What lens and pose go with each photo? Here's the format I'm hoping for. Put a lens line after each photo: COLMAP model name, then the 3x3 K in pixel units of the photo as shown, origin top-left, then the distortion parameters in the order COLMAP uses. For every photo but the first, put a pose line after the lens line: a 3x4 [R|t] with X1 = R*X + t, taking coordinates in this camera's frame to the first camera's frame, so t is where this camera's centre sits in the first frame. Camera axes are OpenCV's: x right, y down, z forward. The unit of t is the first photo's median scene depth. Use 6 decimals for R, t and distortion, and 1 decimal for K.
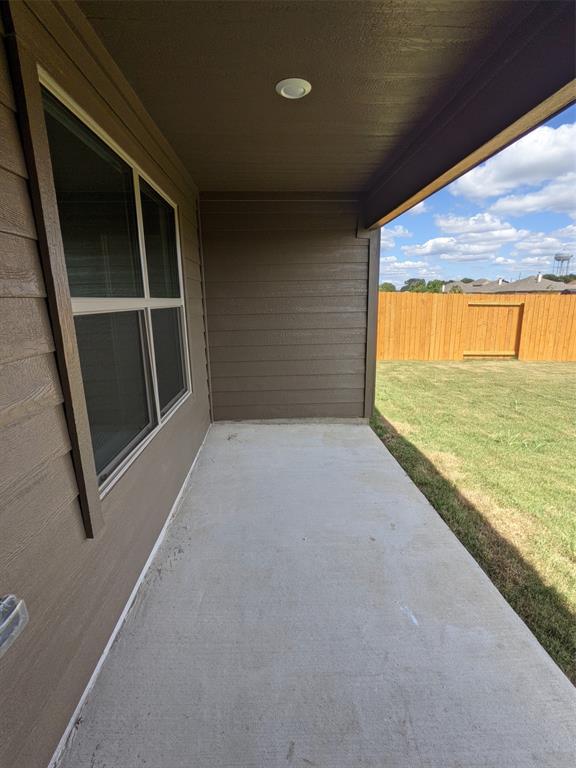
lens RADIAL K [[371.8, 0, 287.7], [0, 371.8, 391.7], [0, 0, 1]] dist [0.000875, 0.001399]
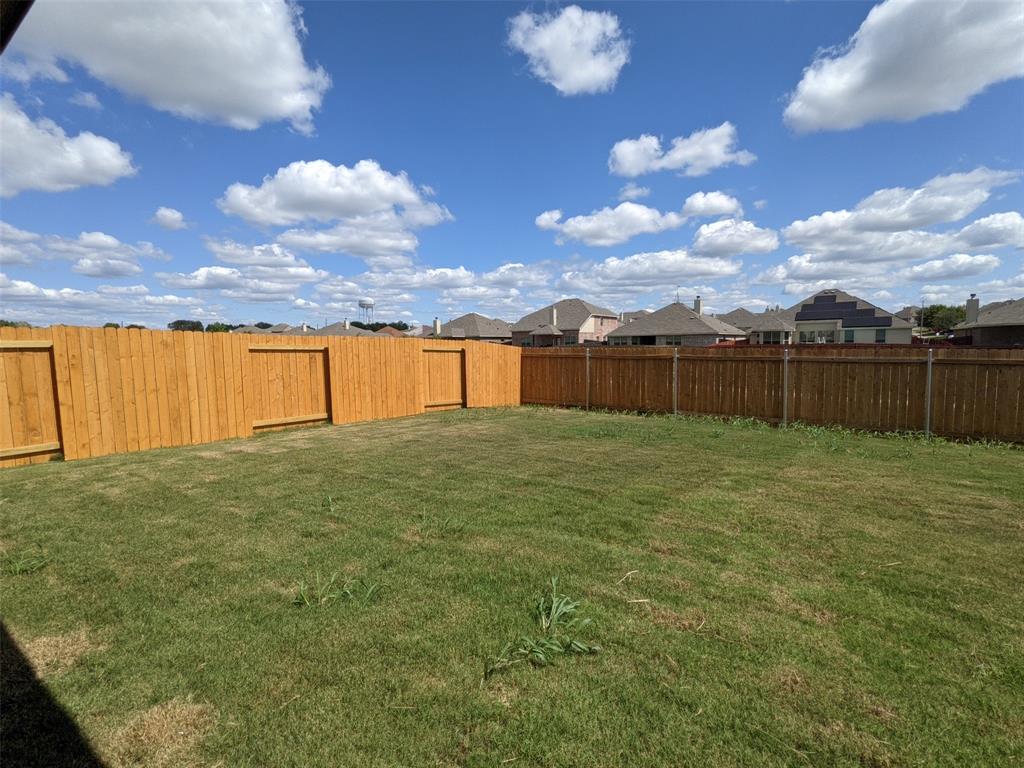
lens RADIAL K [[495.7, 0, 513.7], [0, 495.7, 388.7], [0, 0, 1]] dist [0.000875, 0.001399]
pose [[0.624982, -0.068316, 0.777644, 0.094406], [0.195230, 0.978186, -0.070970, -0.015918], [-0.755833, 0.196175, 0.624686, 0.120820]]
